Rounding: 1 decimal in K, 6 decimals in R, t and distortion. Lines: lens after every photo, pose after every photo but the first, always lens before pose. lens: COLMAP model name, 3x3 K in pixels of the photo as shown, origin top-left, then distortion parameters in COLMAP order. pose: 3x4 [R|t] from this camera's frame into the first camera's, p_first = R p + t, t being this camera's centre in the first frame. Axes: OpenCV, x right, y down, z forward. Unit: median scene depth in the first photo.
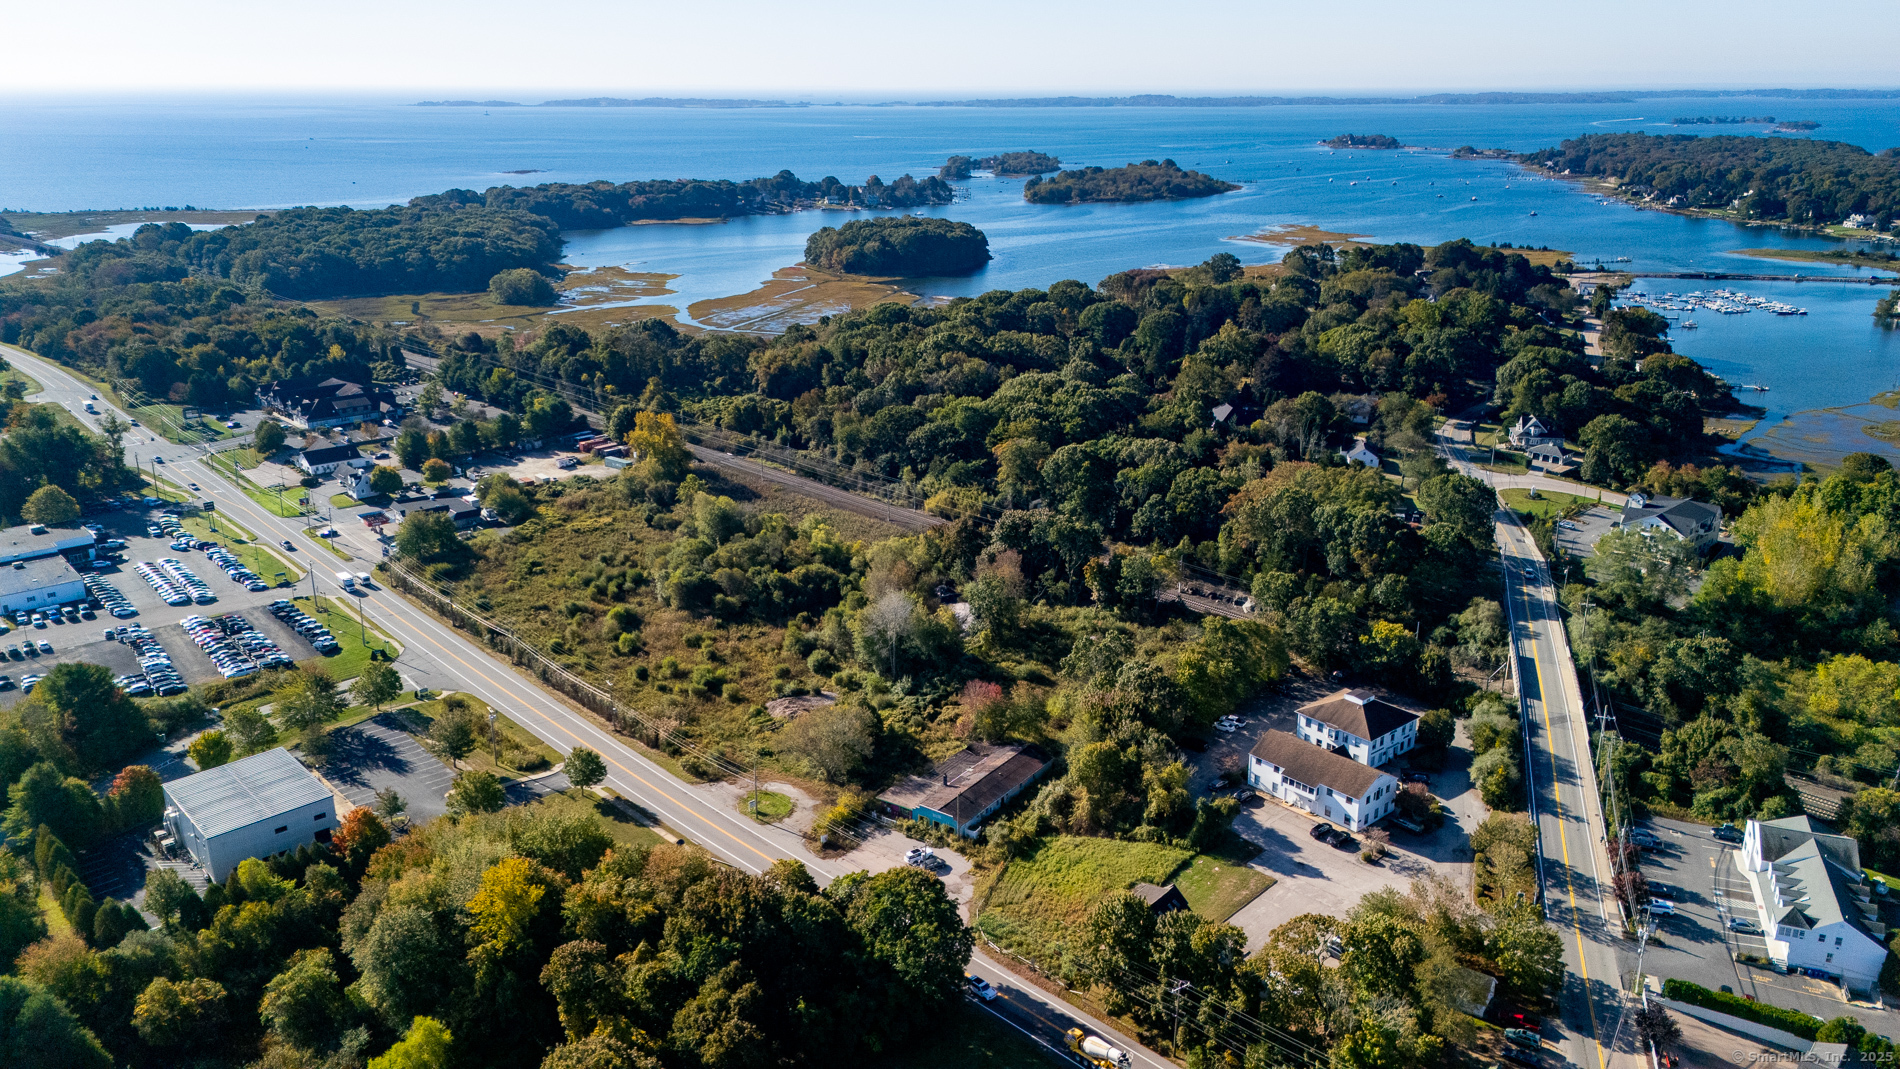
lens RADIAL K [[1376.2, 0, 951.5], [0, 1376.2, 545.0], [0, 0, 1]] dist [0.096844, -0.108164]
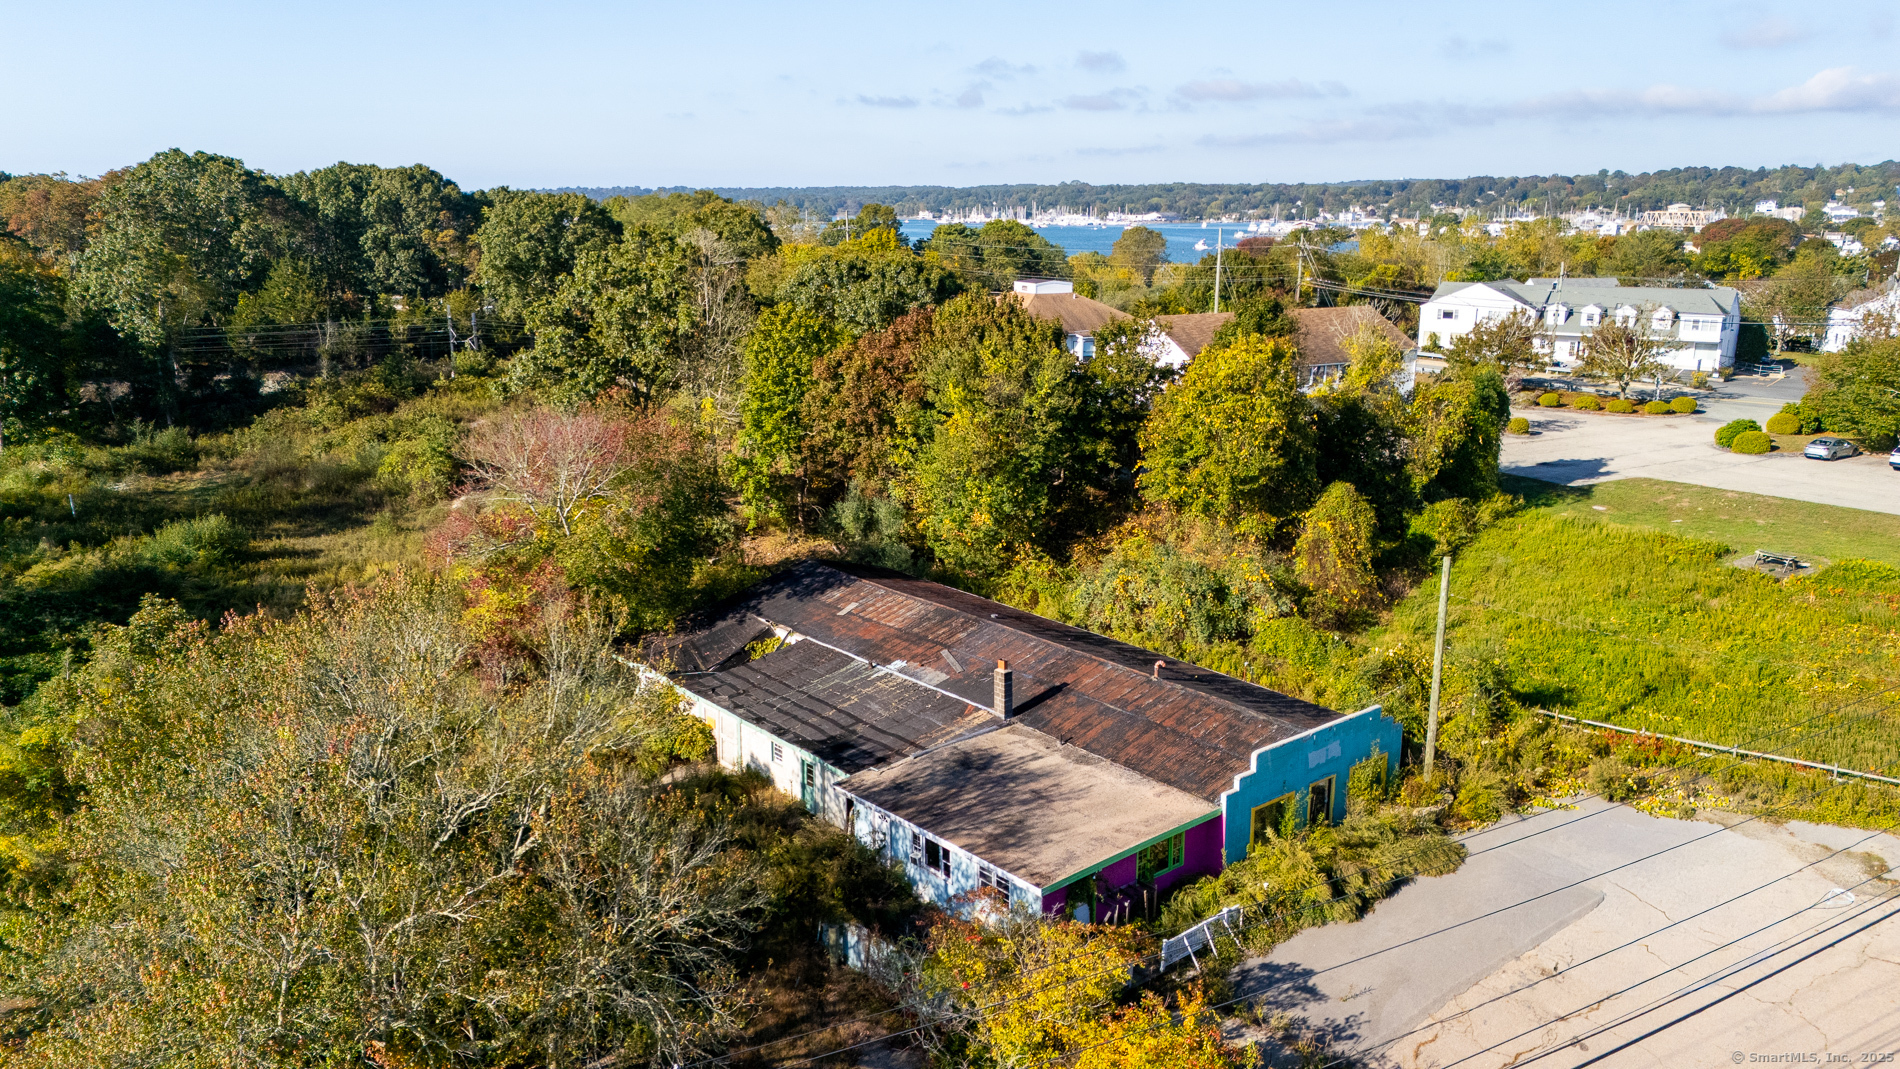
lens RADIAL K [[1376.2, 0, 951.5], [0, 1376.2, 545.0], [0, 0, 1]] dist [0.096844, -0.108164]
pose [[0.246271, -0.232702, 0.940851, -0.140508], [0.304398, 0.940199, 0.152863, 0.080274], [-0.920159, 0.248747, 0.302378, 0.658975]]
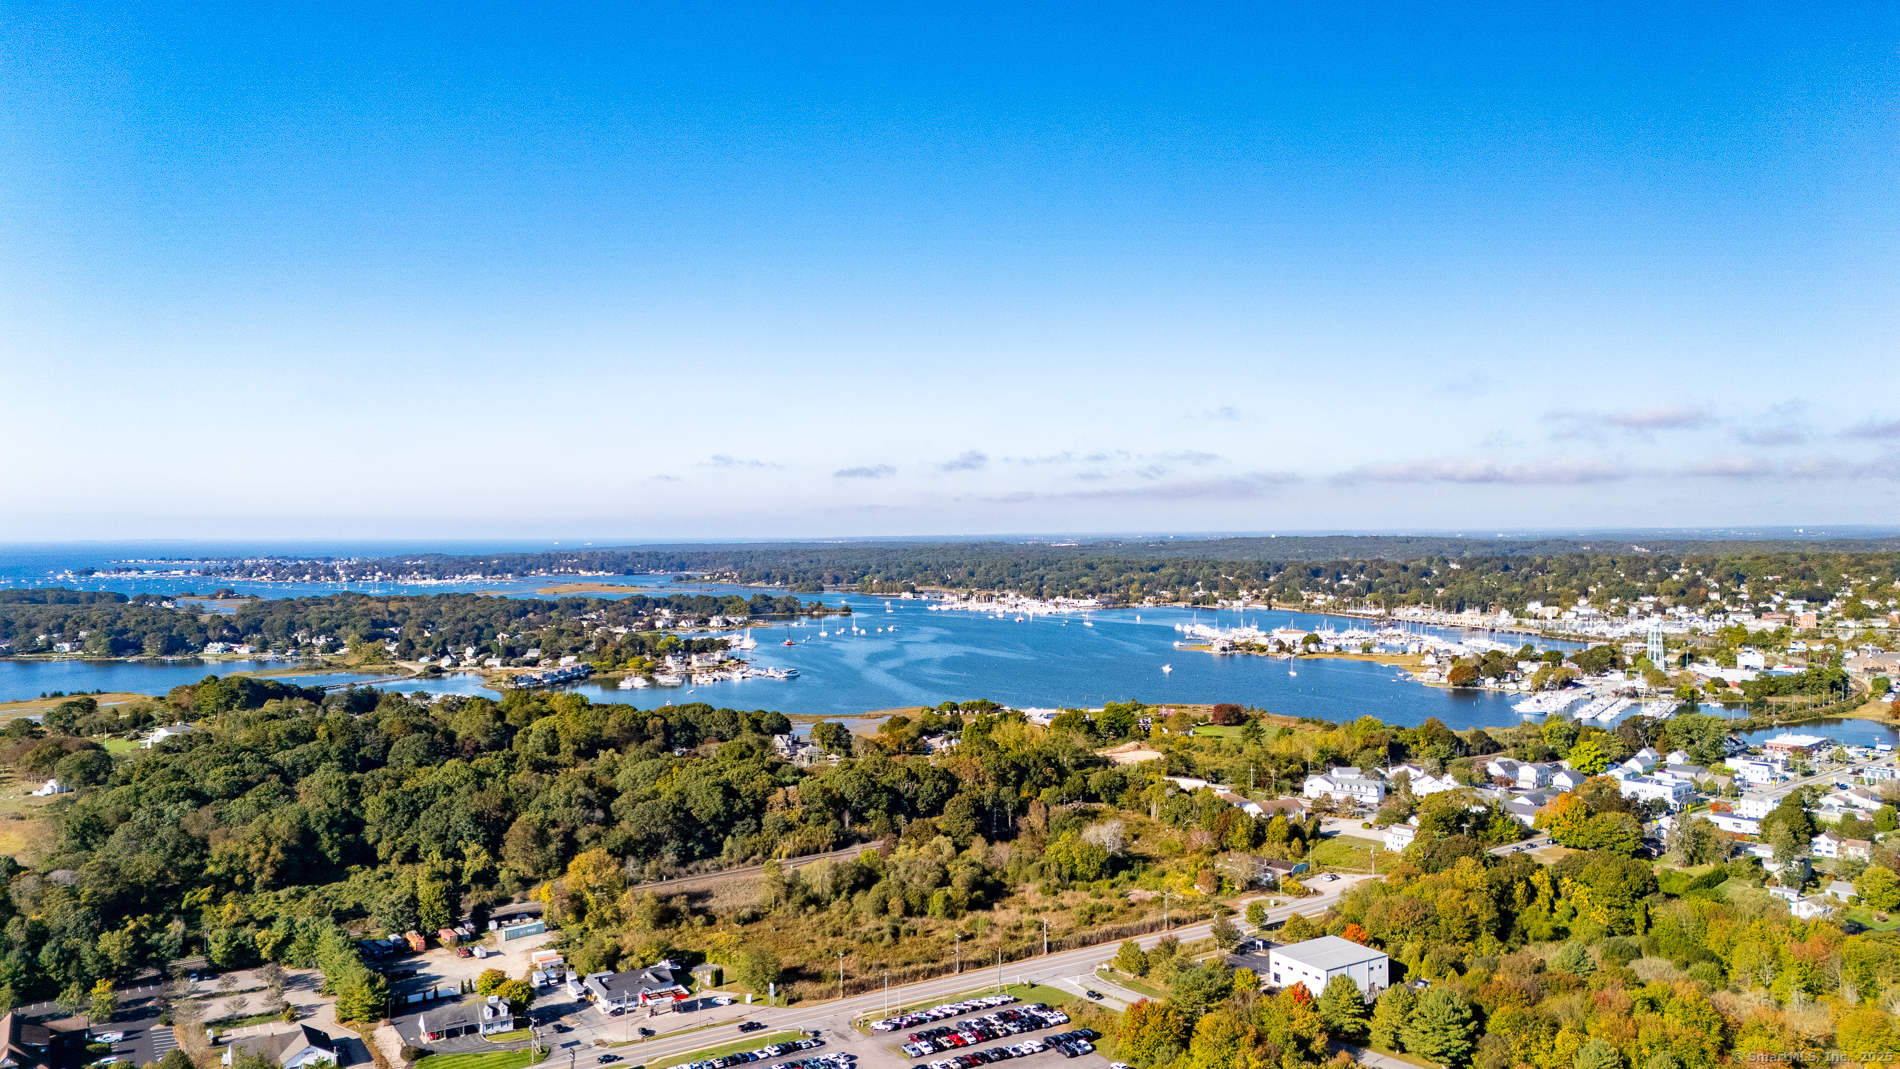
lens RADIAL K [[1380.0, 0, 951.5], [0, 1380.0, 531.9], [0, 0, 1]] dist [0.087821, -0.091925]
pose [[0.171085, -0.003976, 0.985248, -1.442774], [0.315942, 0.947405, -0.051039, -0.225593], [-0.933226, 0.320013, 0.163343, 0.661943]]
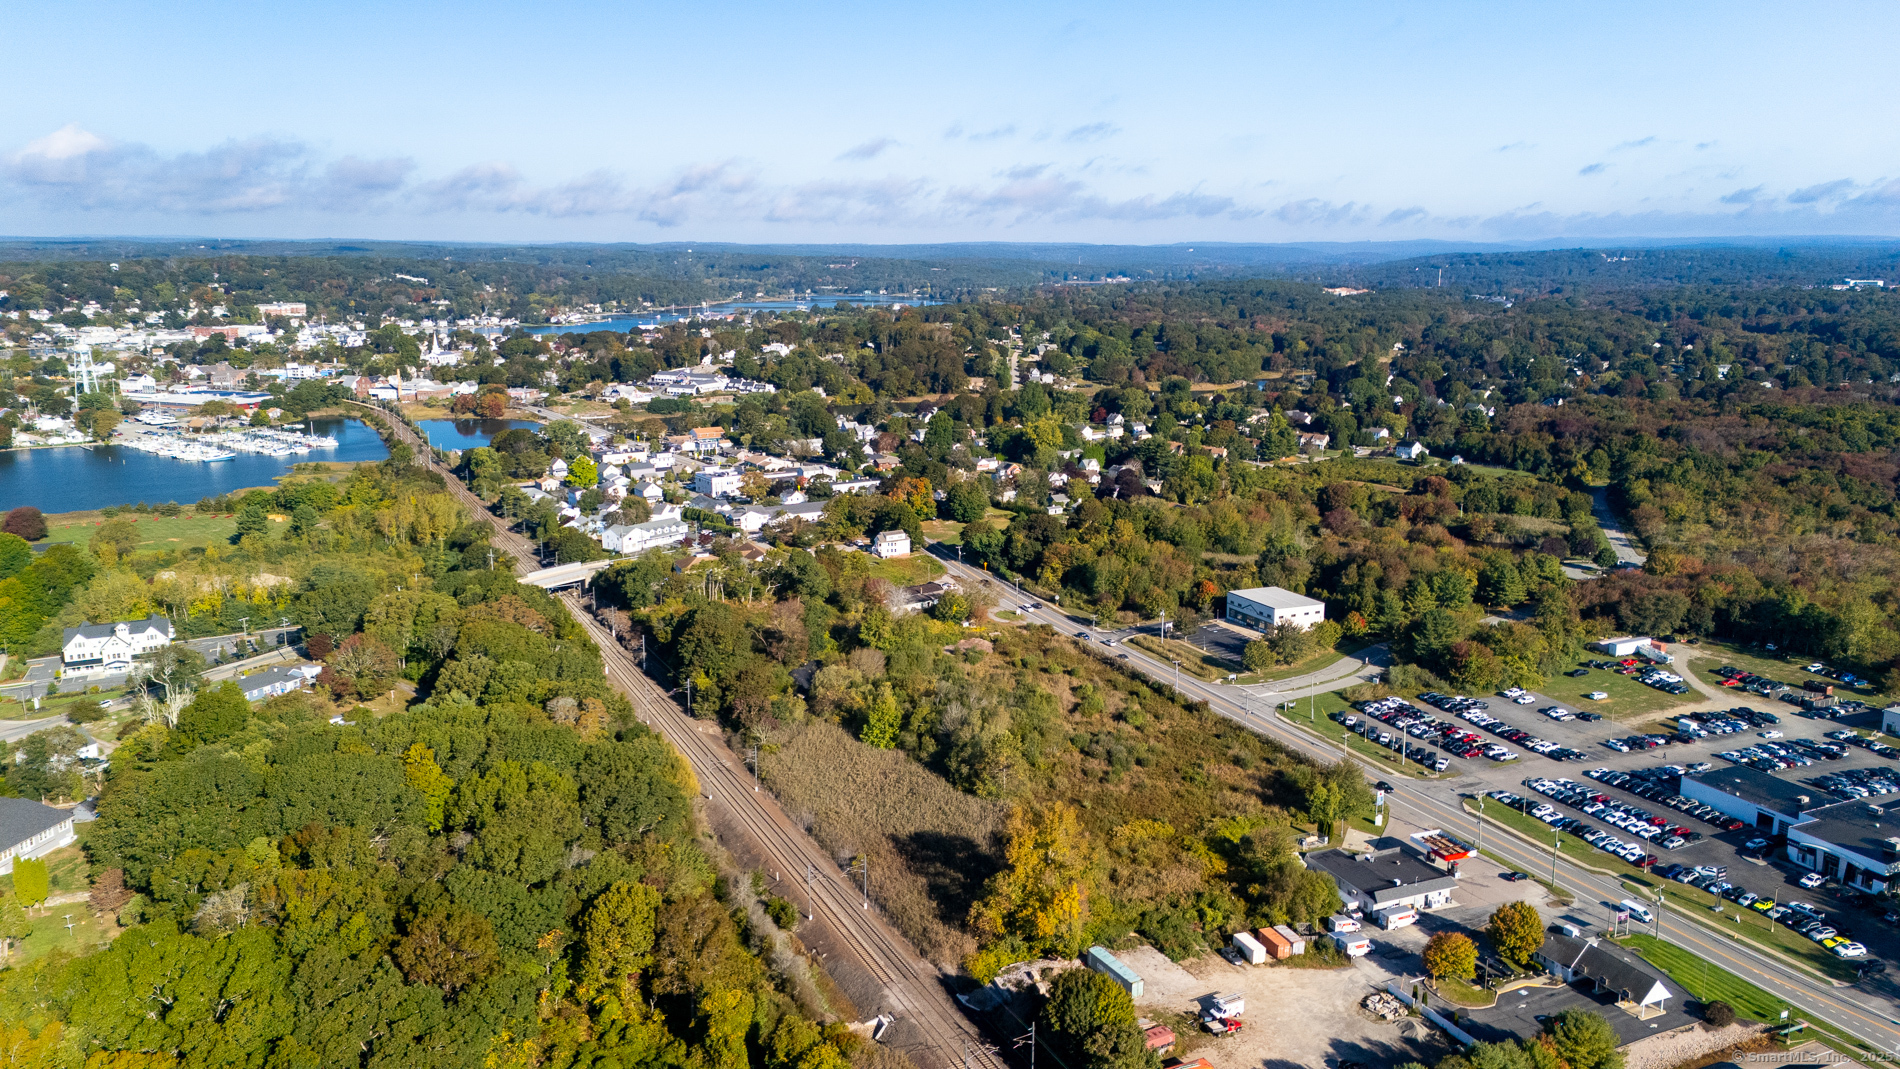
lens RADIAL K [[1371.9, 0, 951.3], [0, 1371.9, 555.1], [0, 0, 1]] dist [0.103207, -0.124937]
pose [[-0.954778, -0.067345, 0.289593, -0.419150], [0.092151, 0.859018, 0.503583, -0.587102], [-0.282680, 0.507497, -0.813965, 1.773899]]
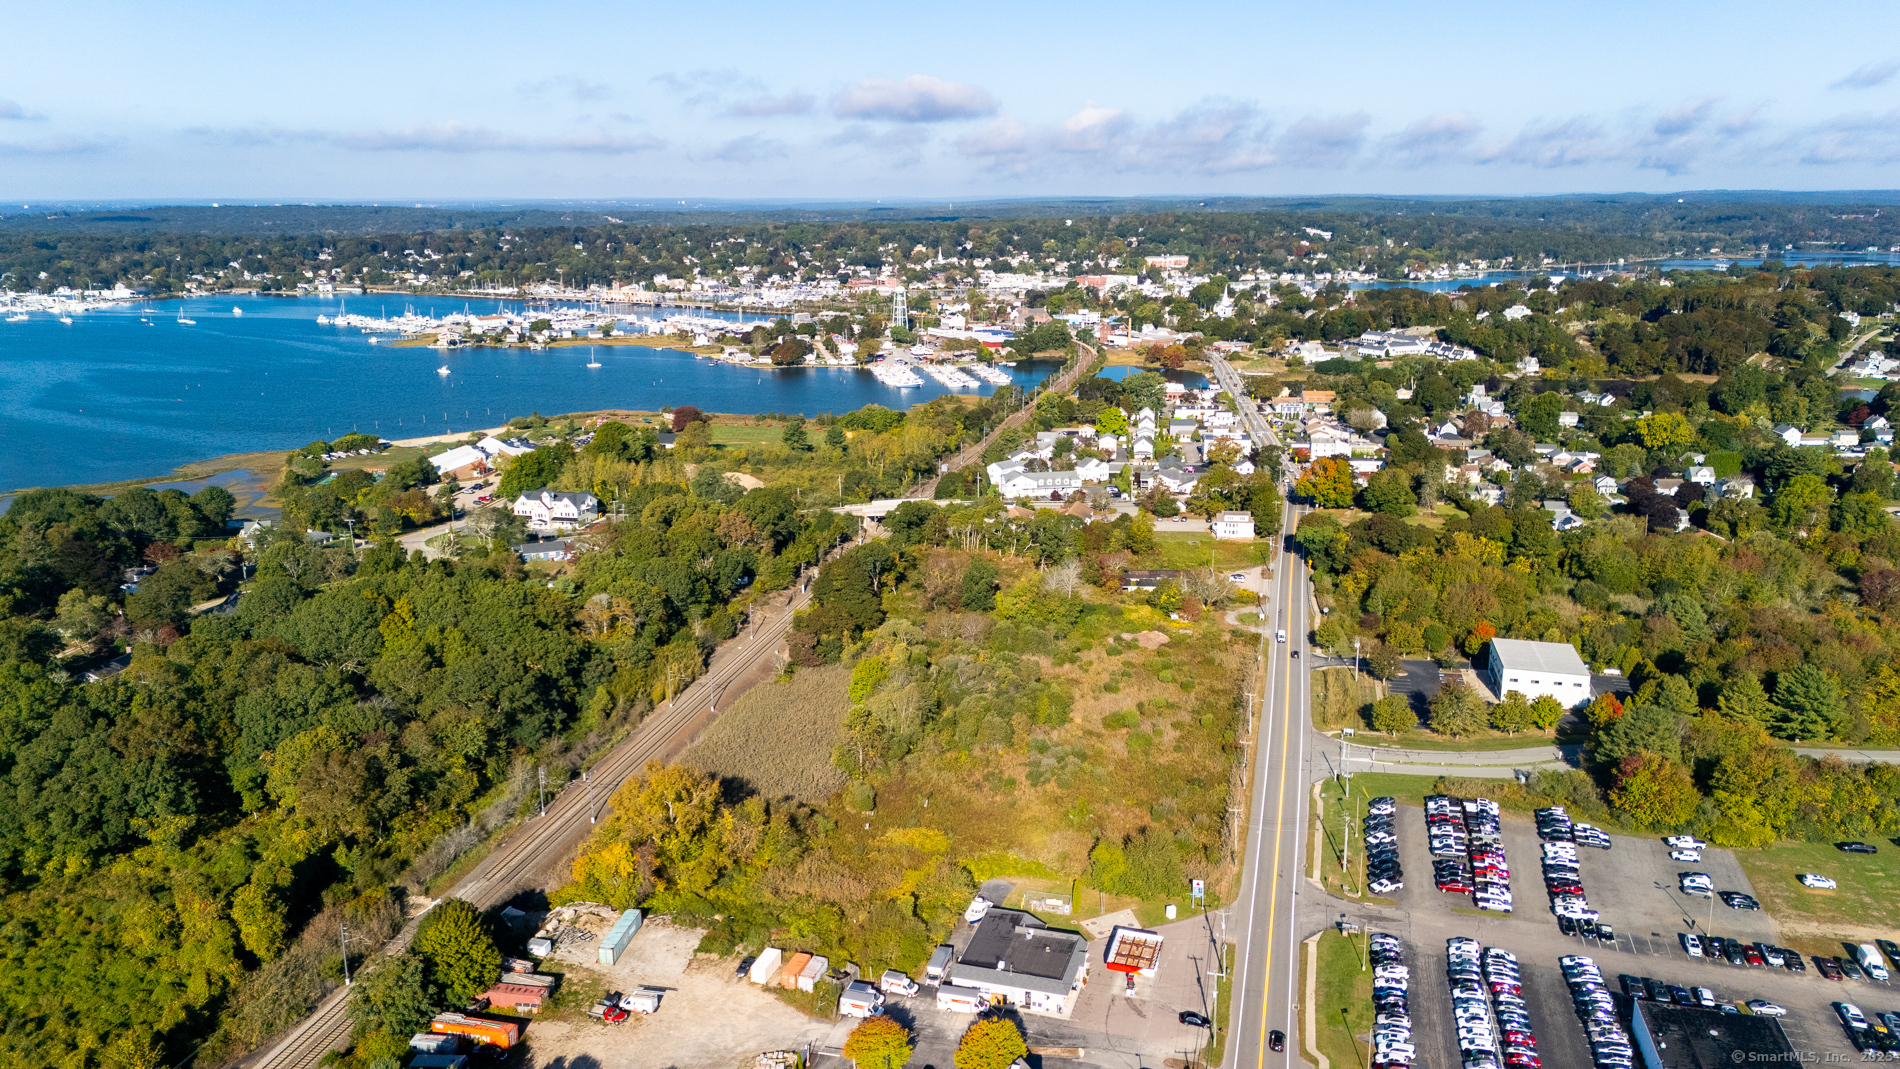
lens RADIAL K [[1376.2, 0, 951.5], [0, 1376.2, 545.0], [0, 0, 1]] dist [0.096844, -0.108164]
pose [[-0.549020, -0.202488, 0.810911, -0.900397], [0.266599, 0.877105, 0.399516, -0.461929], [-0.792151, 0.435530, -0.427565, 1.392808]]
